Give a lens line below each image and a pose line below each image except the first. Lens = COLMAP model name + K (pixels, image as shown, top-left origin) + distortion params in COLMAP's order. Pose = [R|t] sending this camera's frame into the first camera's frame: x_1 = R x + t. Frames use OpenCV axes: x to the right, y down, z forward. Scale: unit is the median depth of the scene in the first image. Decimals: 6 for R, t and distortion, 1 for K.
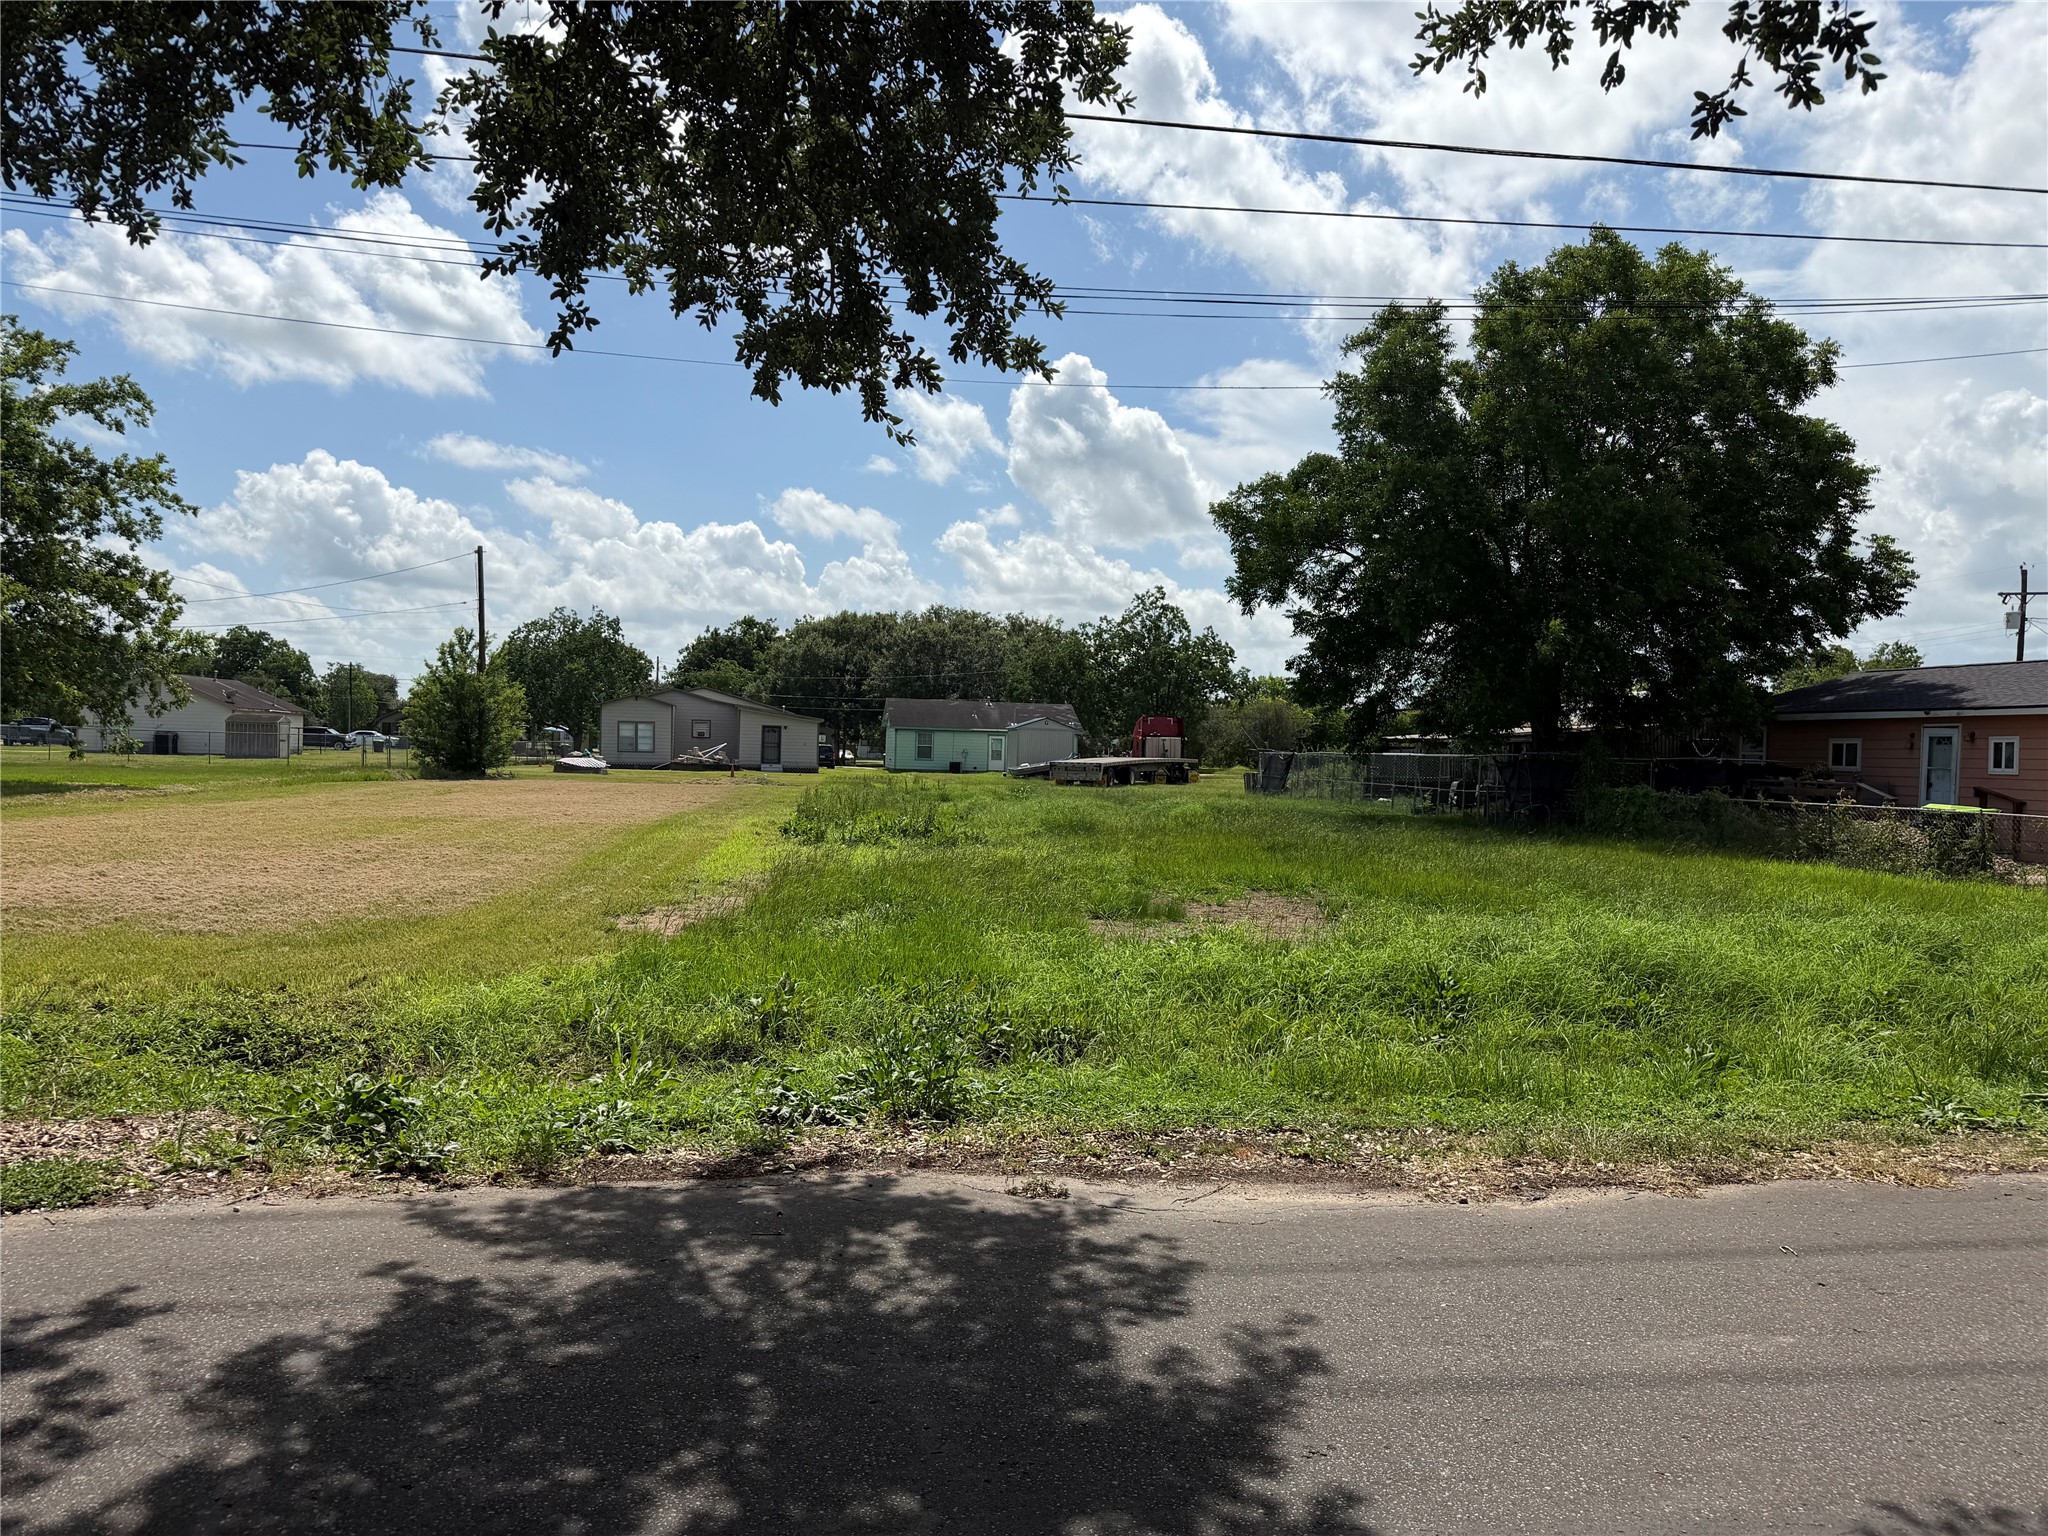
lens RADIAL K [[1435.5, 0, 1035.6], [0, 1435.5, 778.1], [0, 0, 1]] dist [0.063212, -0.056041]
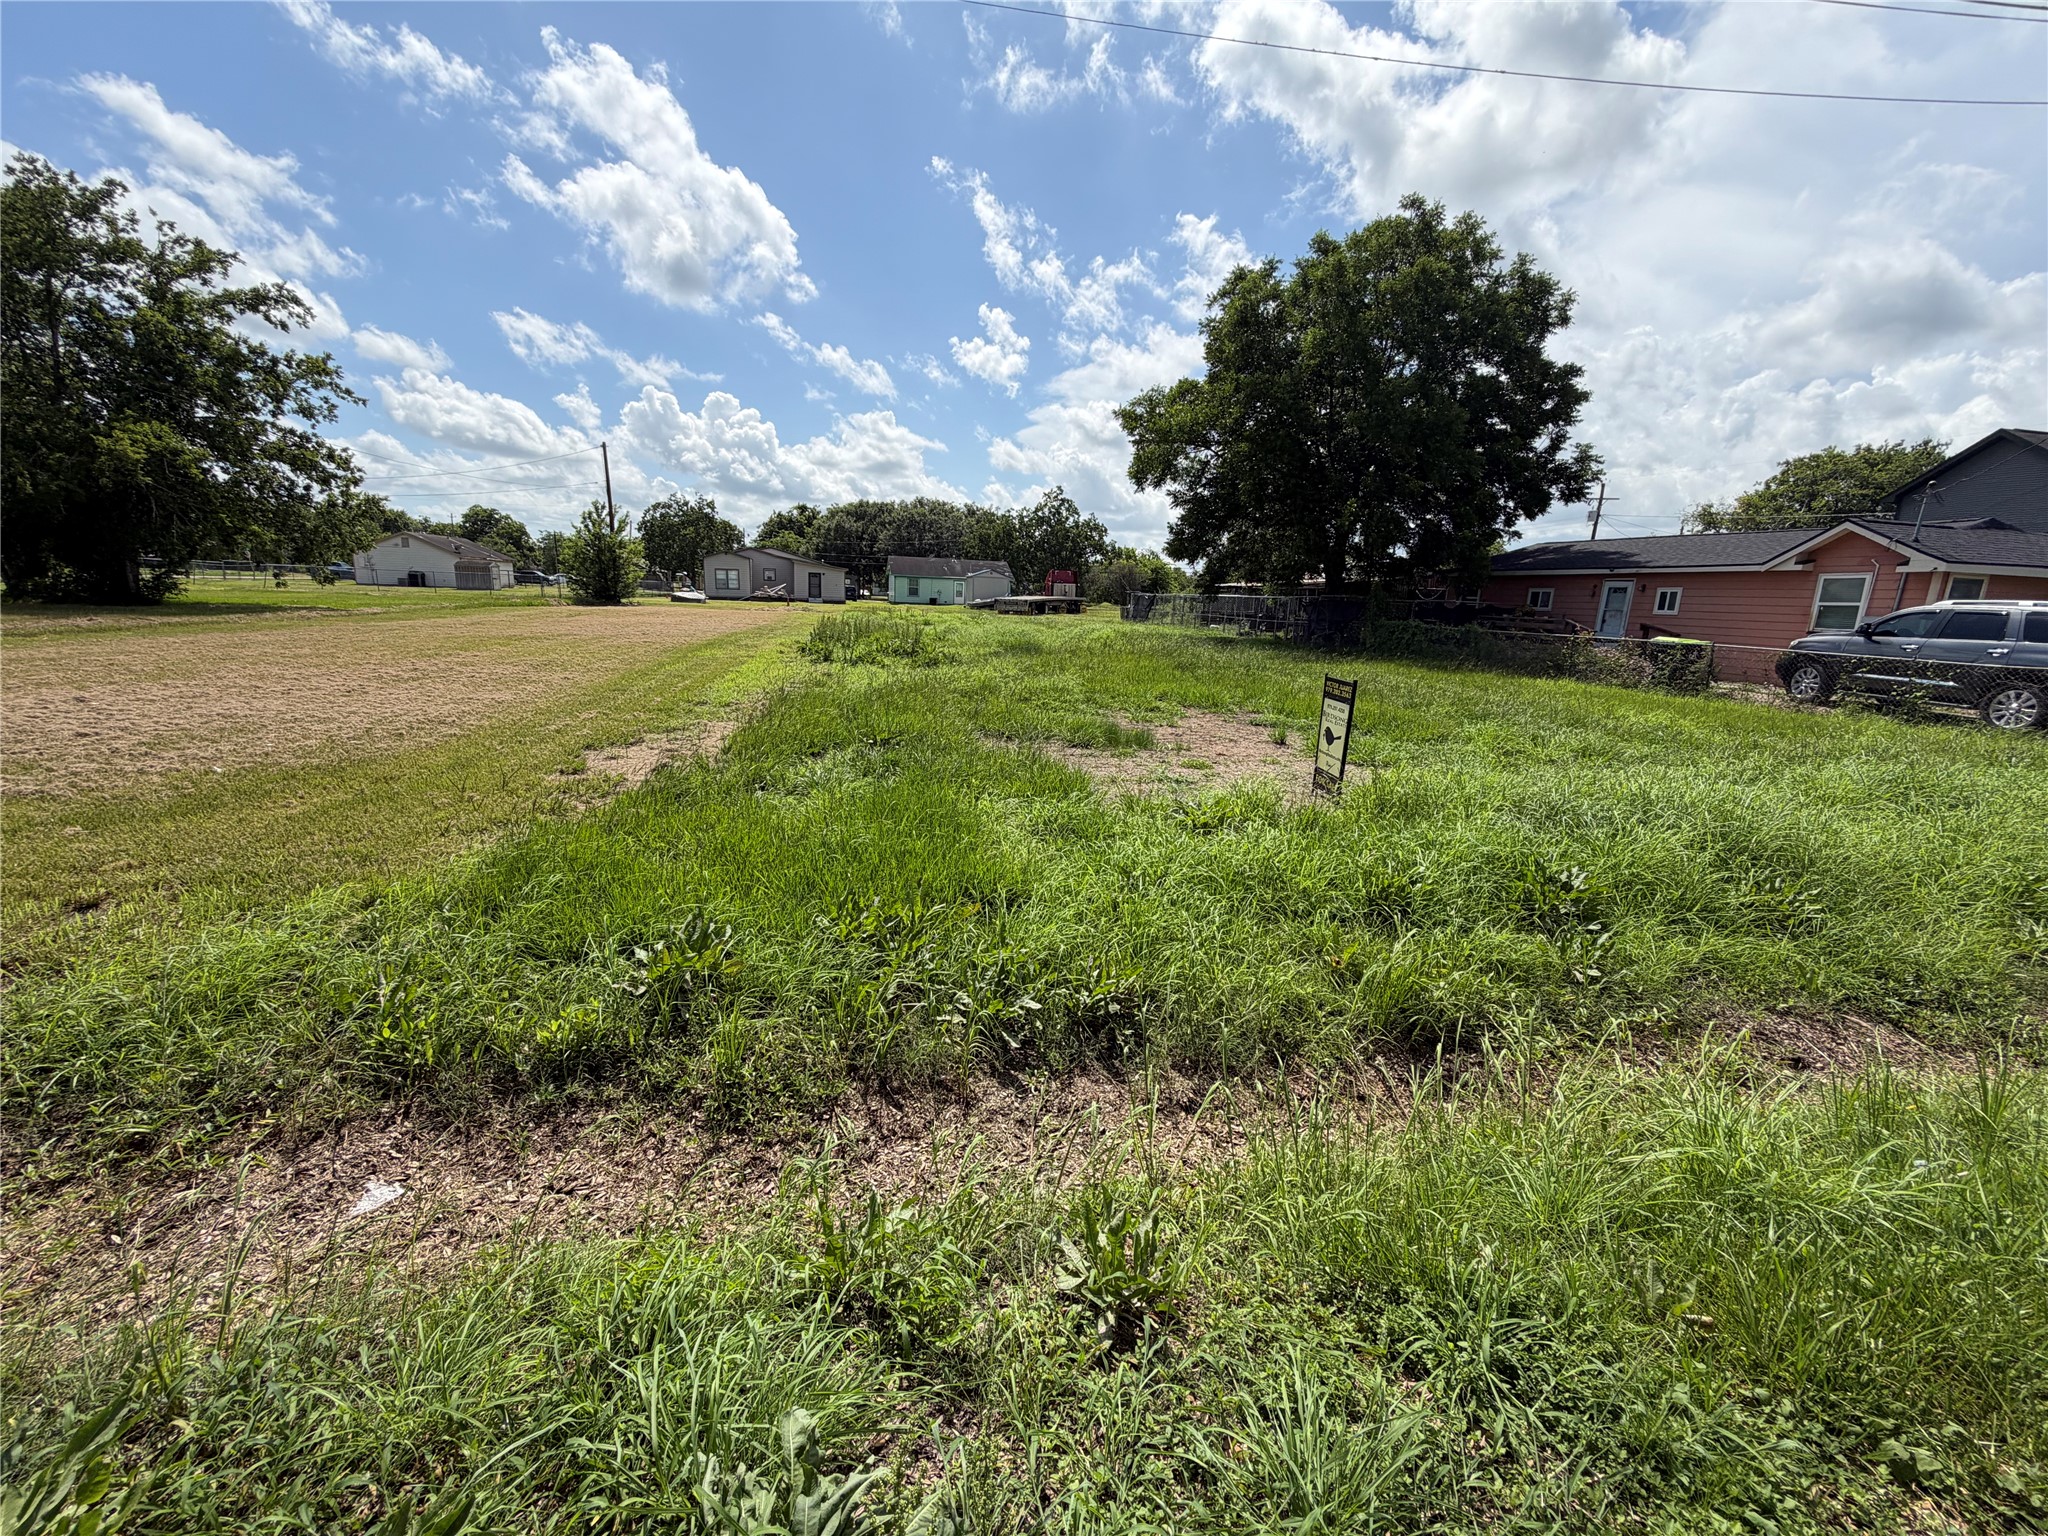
lens RADIAL K [[820.5, 0, 1029.9], [0, 820.5, 775.8], [0, 0, 1]] dist [-0.002065, 0.001949]
pose [[0.998159, -0.001719, 0.060635, -0.007428], [-0.010415, 0.979900, 0.199218, -0.000732], [-0.059759, -0.199483, 0.978077, 0.113279]]
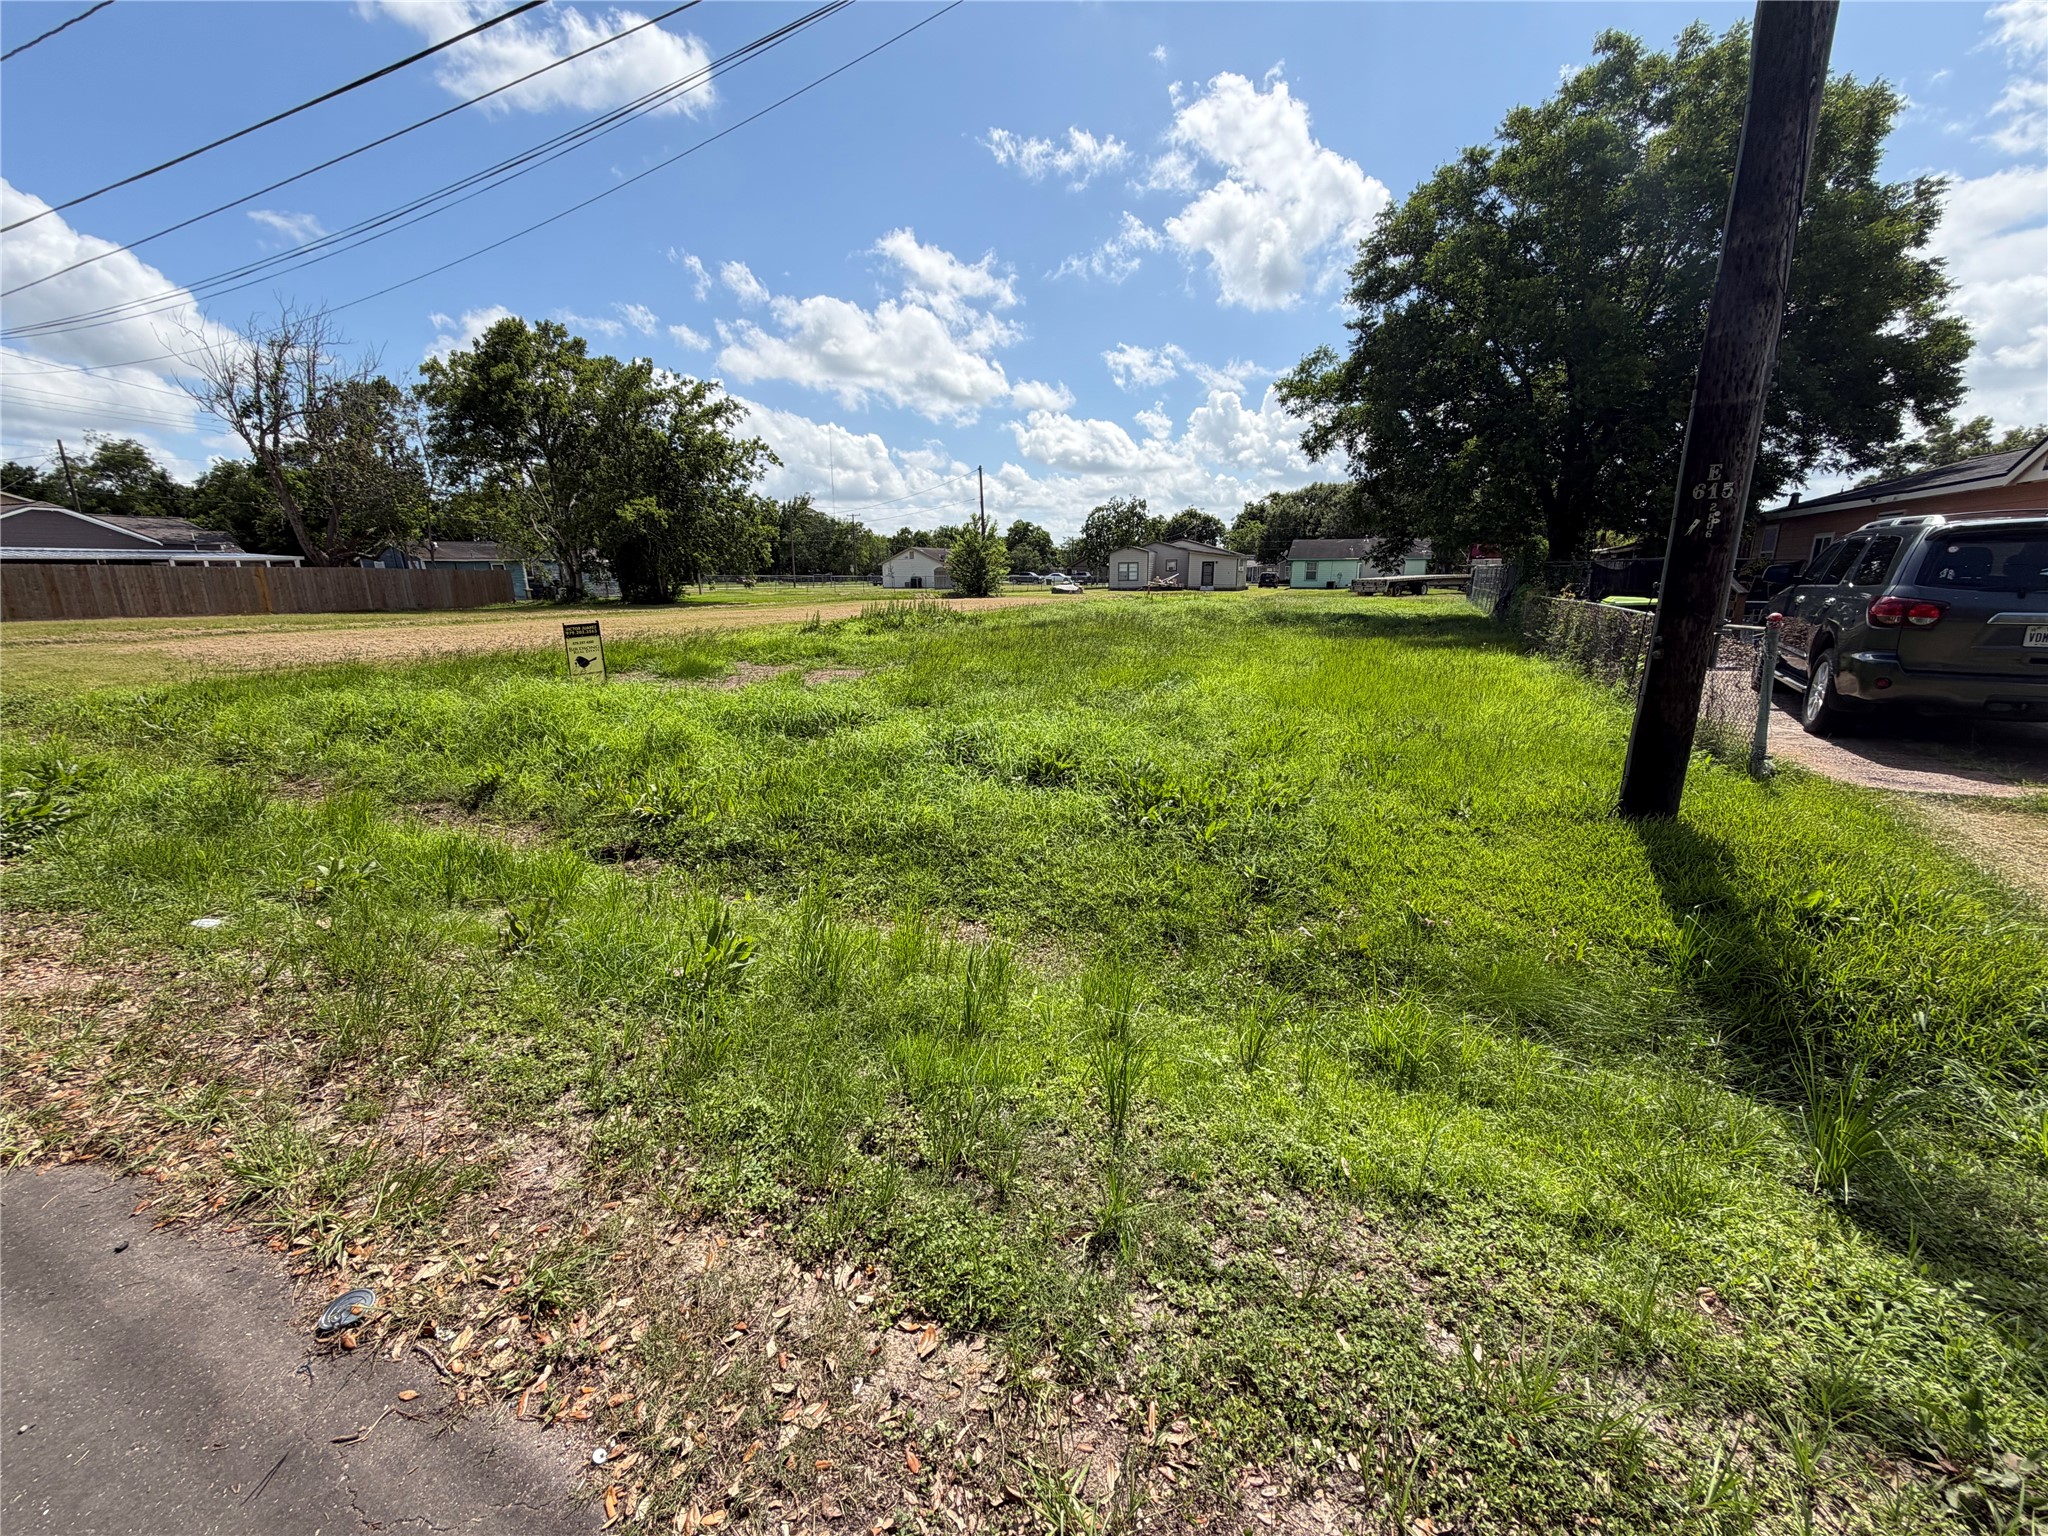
lens RADIAL K [[820.5, 0, 1026.7], [0, 820.5, 769.1], [0, 0, 1]] dist [-0.002065, 0.001949]
pose [[0.842714, 0.093703, -0.530144, 0.253346], [0.017296, 0.979516, 0.200623, 0.005820], [0.538084, -0.178237, 0.823831, 0.130264]]
